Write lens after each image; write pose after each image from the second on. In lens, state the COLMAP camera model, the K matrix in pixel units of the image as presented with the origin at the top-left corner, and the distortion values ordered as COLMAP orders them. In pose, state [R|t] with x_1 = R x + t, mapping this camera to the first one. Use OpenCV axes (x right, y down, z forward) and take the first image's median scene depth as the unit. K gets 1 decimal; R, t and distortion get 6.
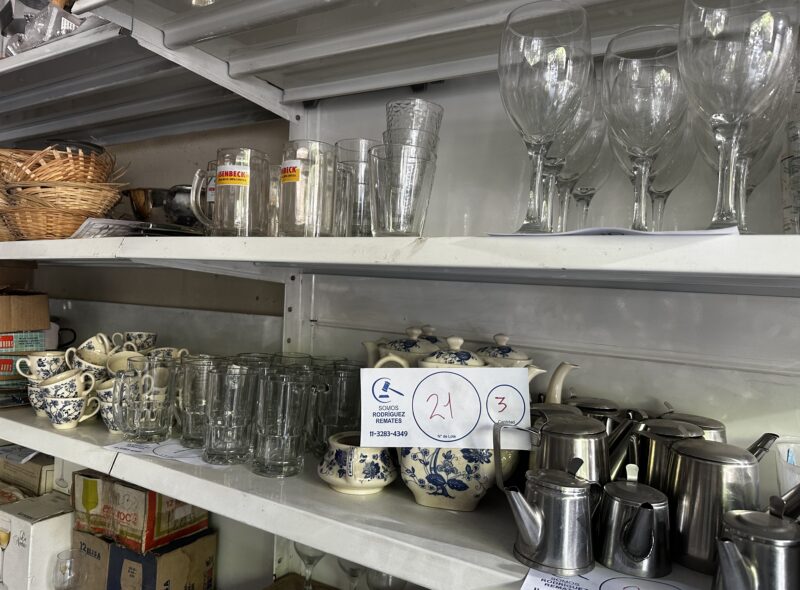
lens RADIAL K [[567.5, 0, 396.2], [0, 567.5, 287.5], [0, 0, 1]] dist [0.041983, -0.069814]
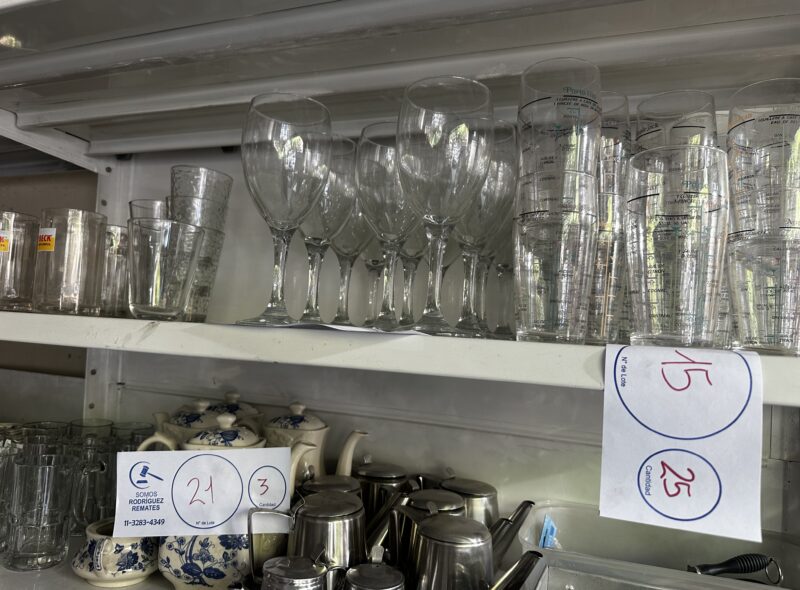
lens RADIAL K [[567.5, 0, 405.0], [0, 567.5, 293.0], [0, 0, 1]] dist [0.041983, -0.069814]
pose [[0.986517, 0.007441, 0.163491, 0.253159], [-0.000557, 0.999113, -0.042115, -0.082496], [-0.163659, 0.041456, 0.985645, -0.019722]]
